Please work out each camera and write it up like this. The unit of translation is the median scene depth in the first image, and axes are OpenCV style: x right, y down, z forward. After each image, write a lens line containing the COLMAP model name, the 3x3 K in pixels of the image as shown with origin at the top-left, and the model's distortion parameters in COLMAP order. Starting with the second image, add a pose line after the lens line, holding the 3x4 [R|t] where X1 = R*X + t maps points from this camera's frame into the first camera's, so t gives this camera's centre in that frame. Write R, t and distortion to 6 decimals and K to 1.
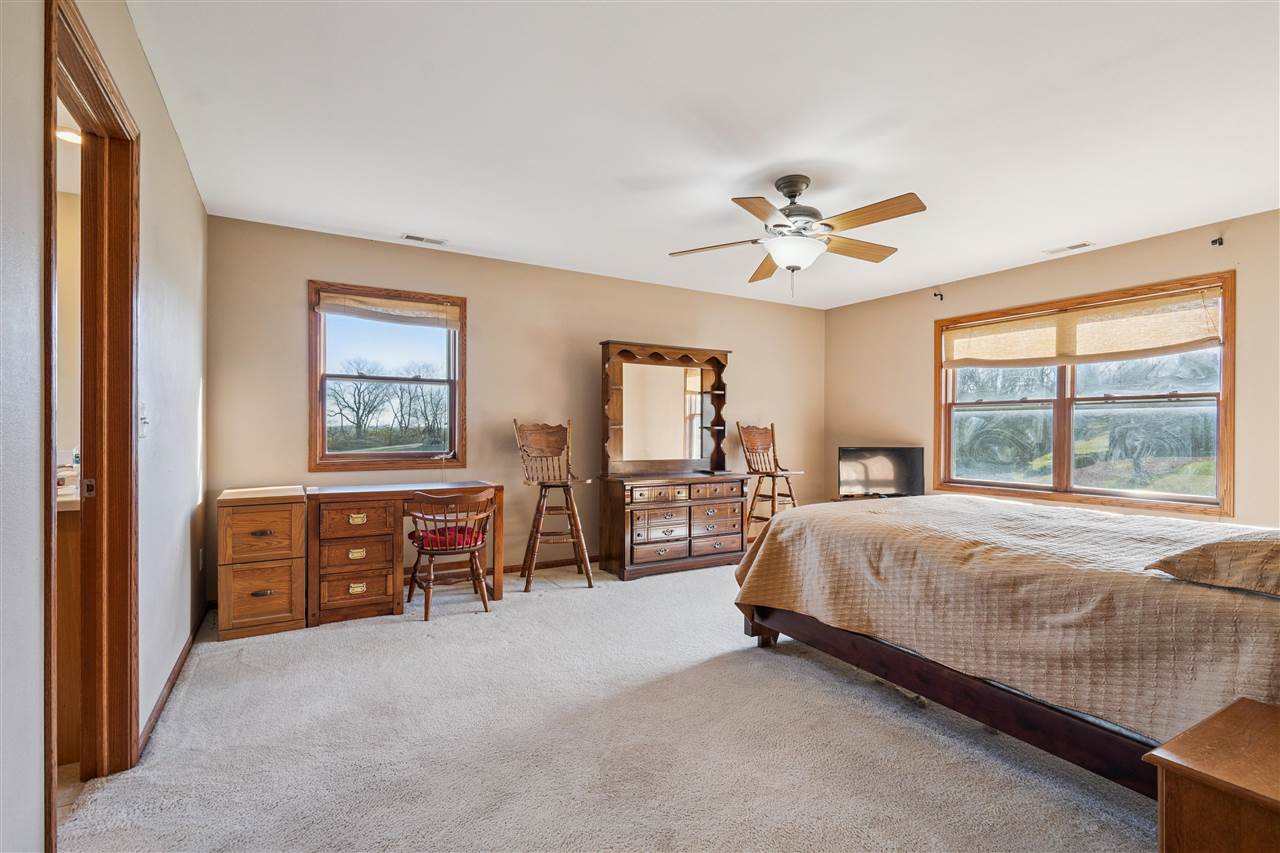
lens RADIAL K [[601.7, 0, 640.4], [0, 601.7, 429.2], [0, 0, 1]] dist [0.004621, 0.000037]
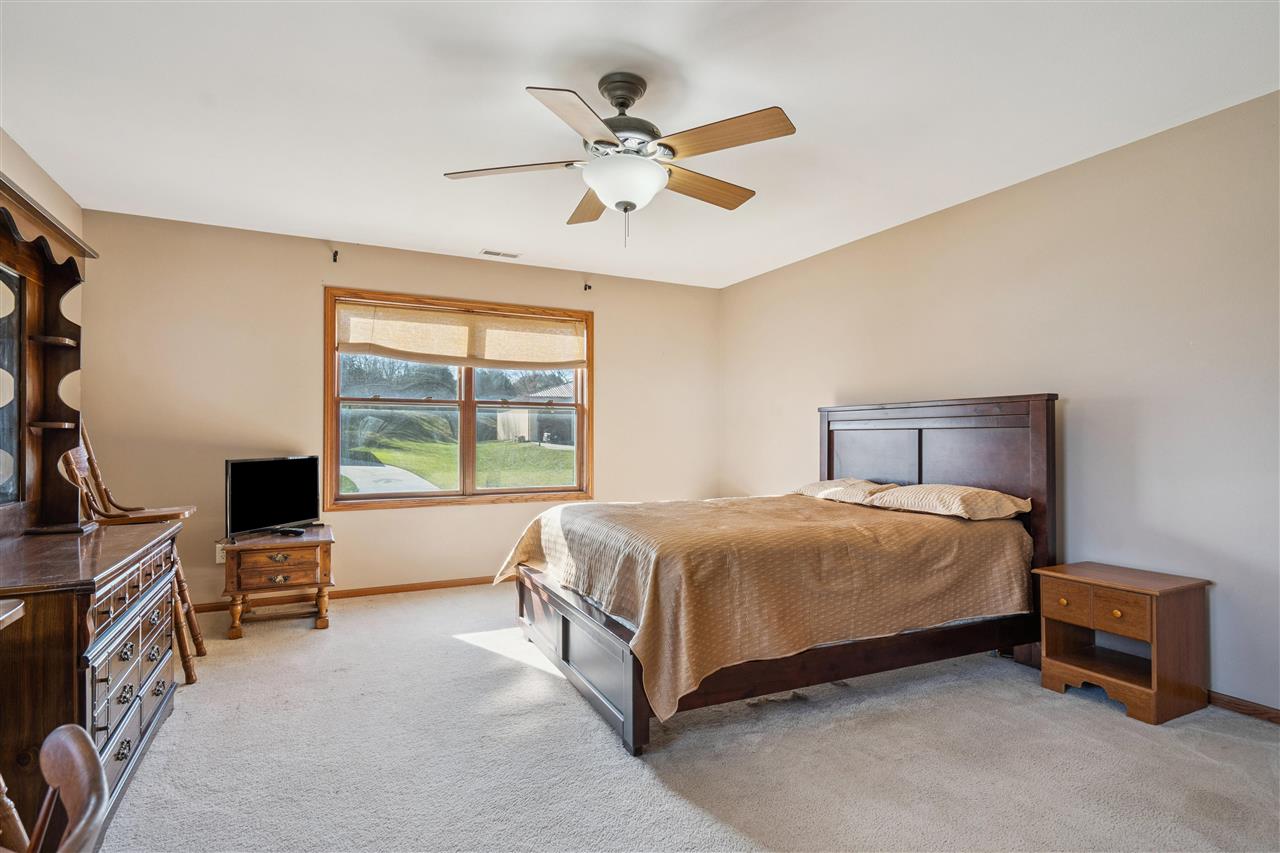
lens RADIAL K [[664.6, 0, 639.7], [0, 664.6, 432.2], [0, 0, 1]] dist [-0.002361, -0.000065]
pose [[0.045422, 0.001133, 0.998967, -0.415675], [-0.004150, 0.999991, -0.000945, 0.001334], [-0.998959, -0.004103, 0.045426, 0.739392]]
